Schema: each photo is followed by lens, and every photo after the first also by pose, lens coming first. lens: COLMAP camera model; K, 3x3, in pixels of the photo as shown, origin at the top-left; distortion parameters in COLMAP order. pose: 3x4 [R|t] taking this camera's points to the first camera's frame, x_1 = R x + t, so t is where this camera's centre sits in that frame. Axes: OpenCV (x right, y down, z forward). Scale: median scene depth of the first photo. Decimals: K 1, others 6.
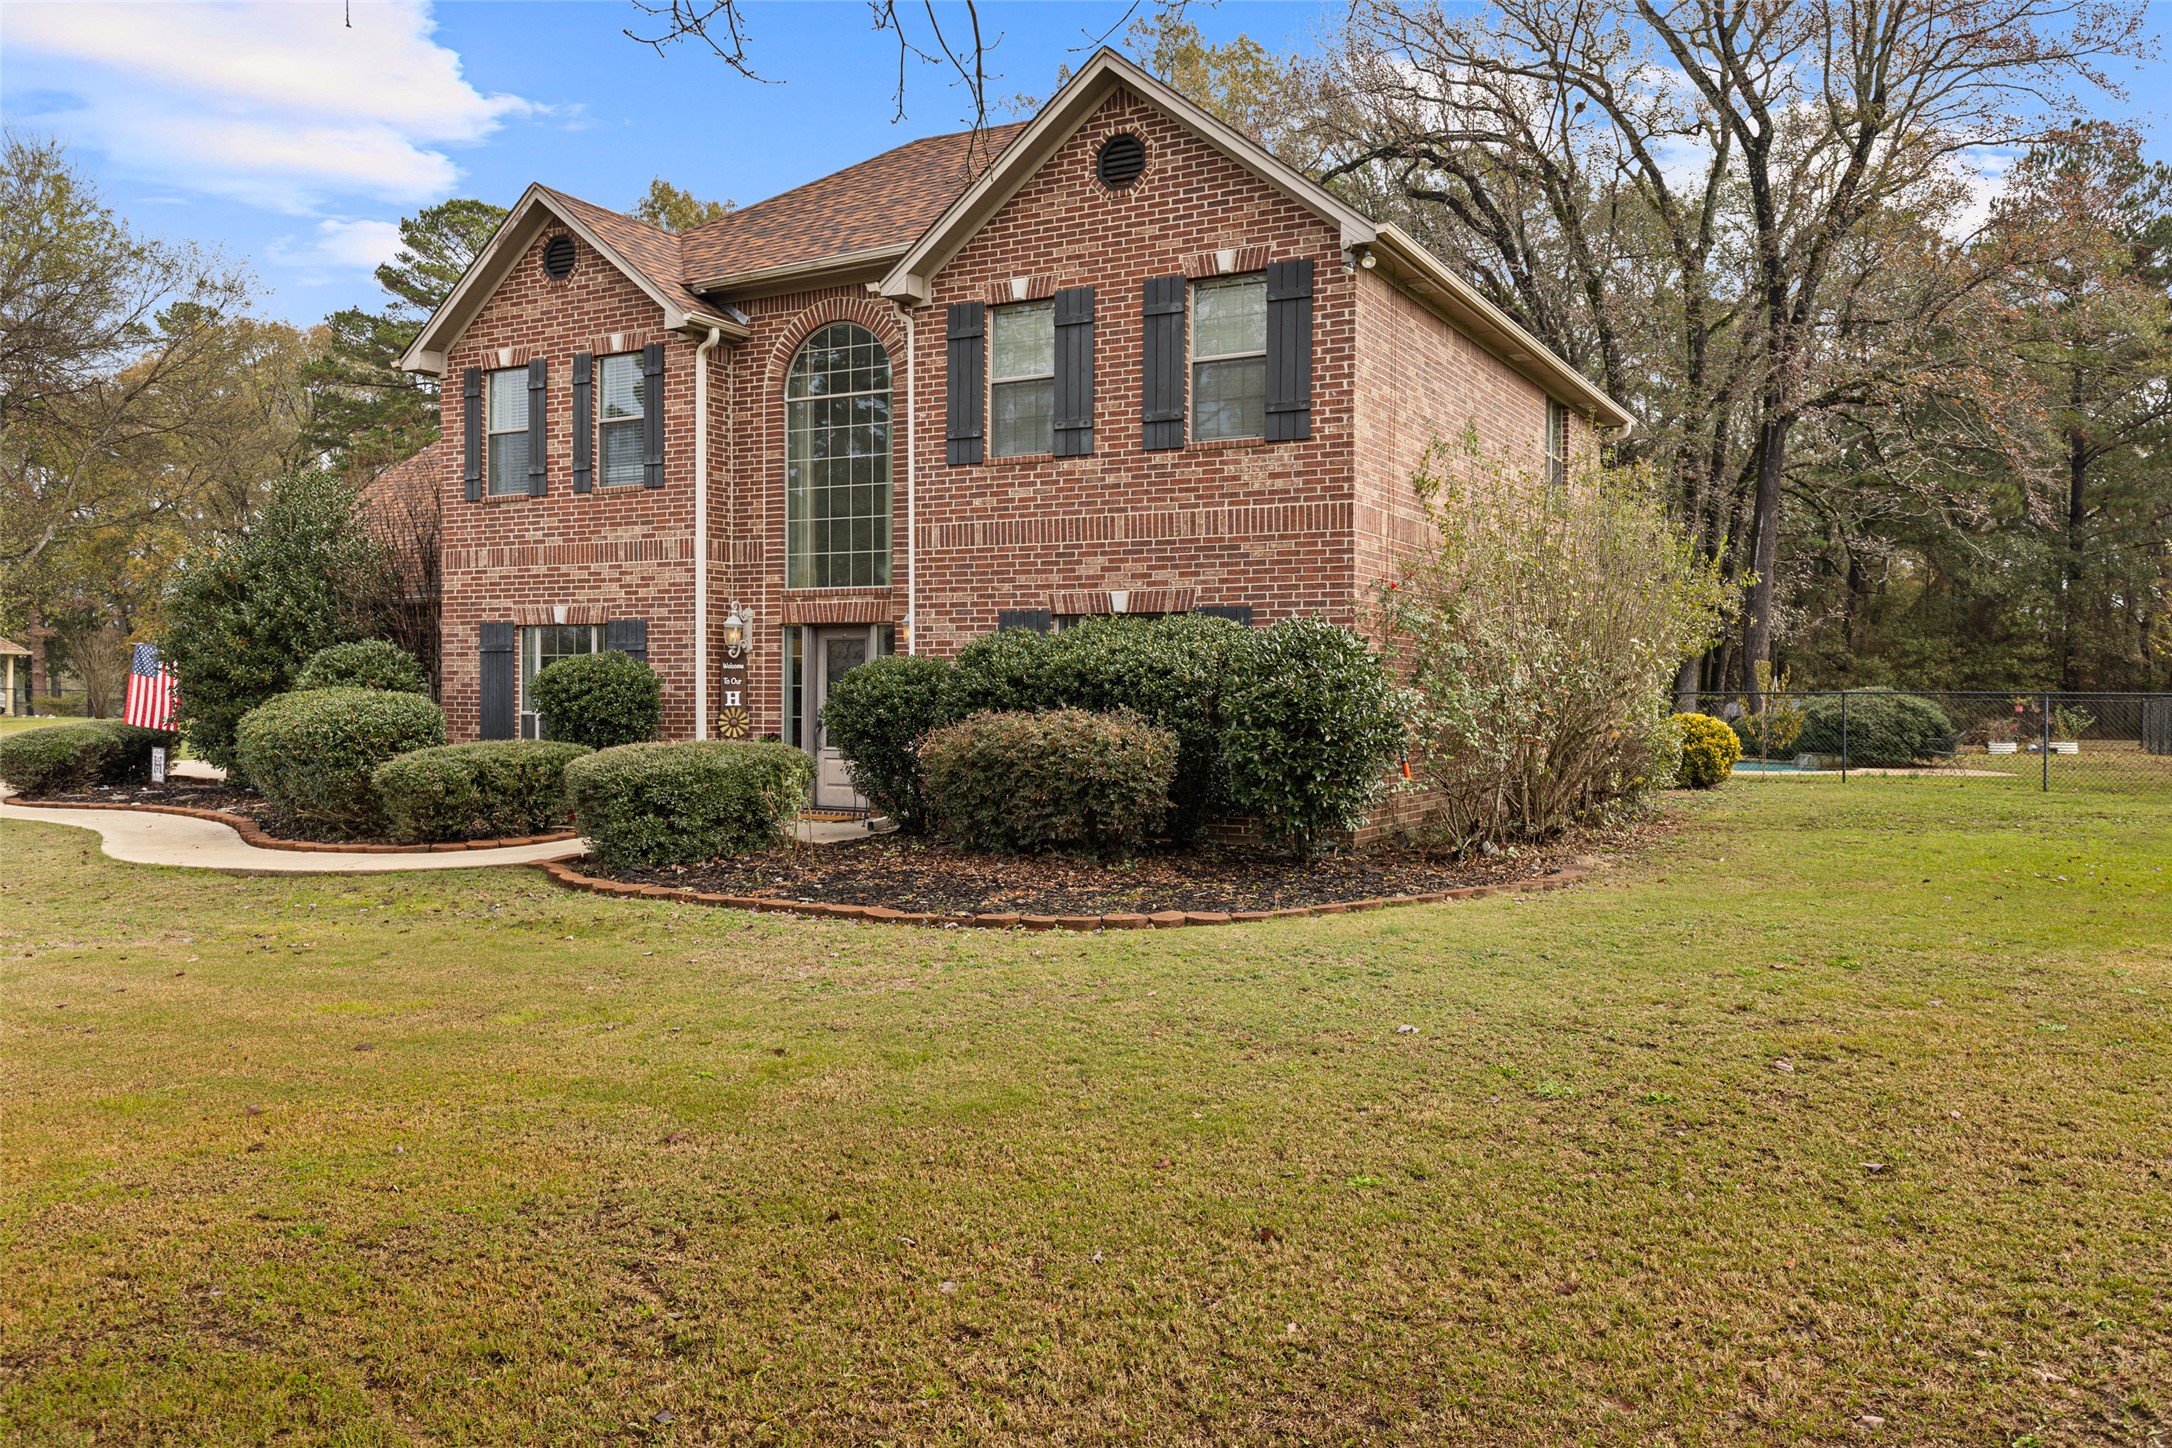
lens RADIAL K [[1672.6, 0, 1080.3], [0, 1672.6, 730.1], [0, 0, 1]] dist [0.006075, -0.000291]
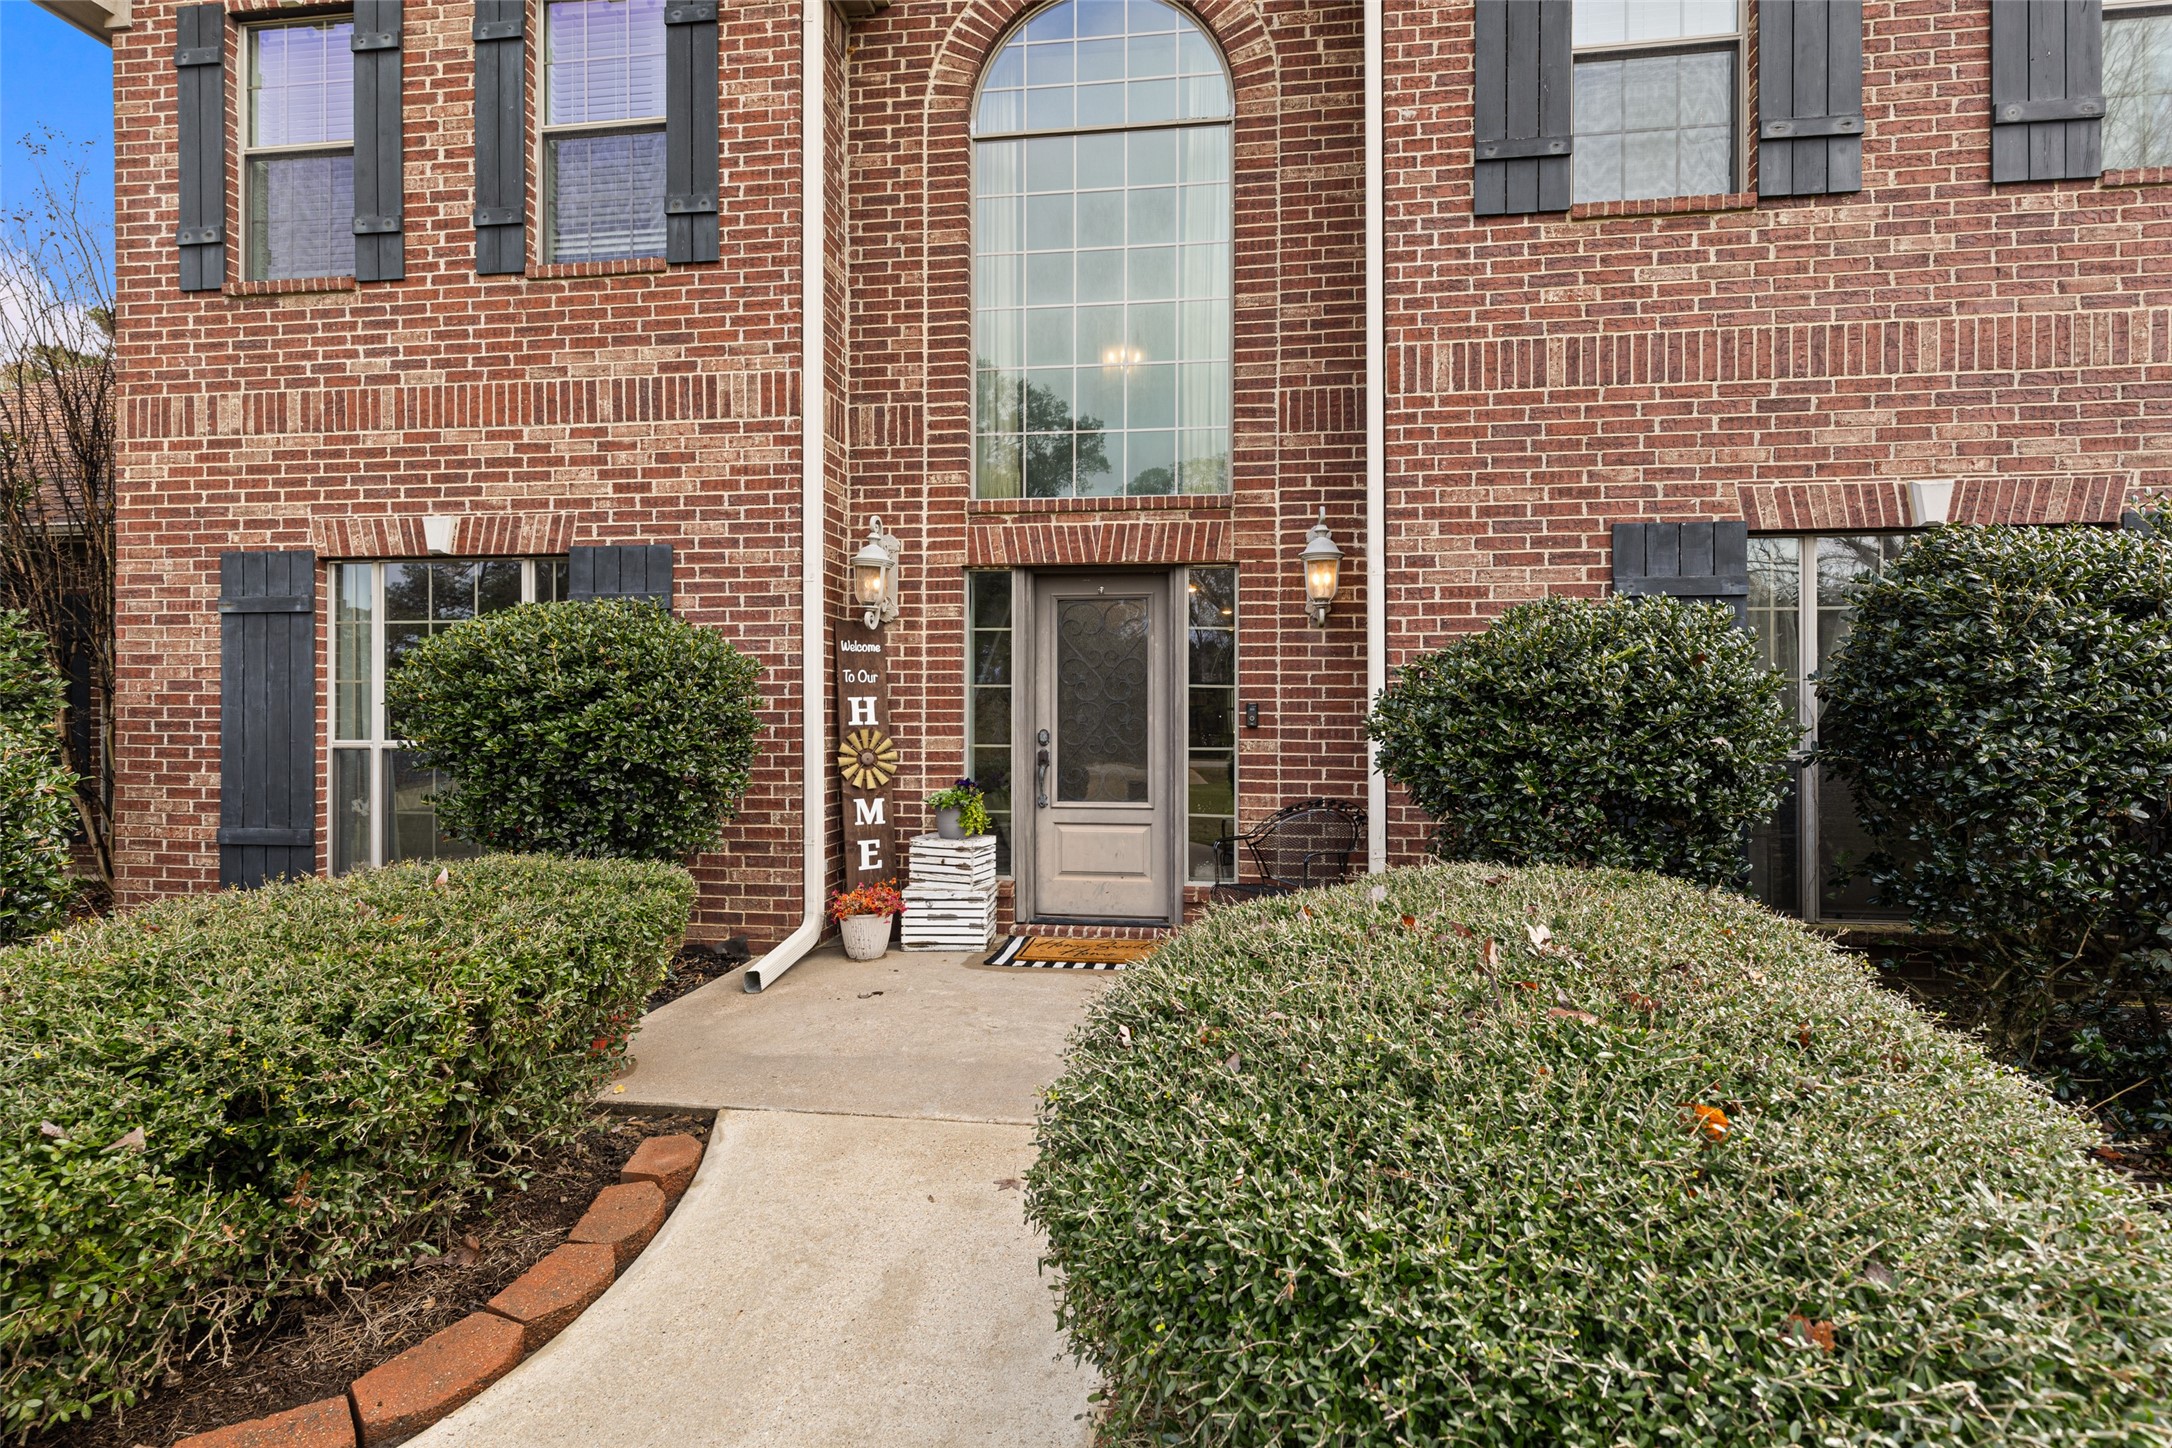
lens RADIAL K [[979.7, 0, 1105.0], [0, 979.7, 713.8], [0, 0, 1]] dist [0.006318, -0.001268]
pose [[0.923905, -0.005380, 0.382584, -0.259899], [0.011926, 0.999820, -0.014741, -0.013203], [-0.382436, 0.018182, 0.923803, 0.718756]]
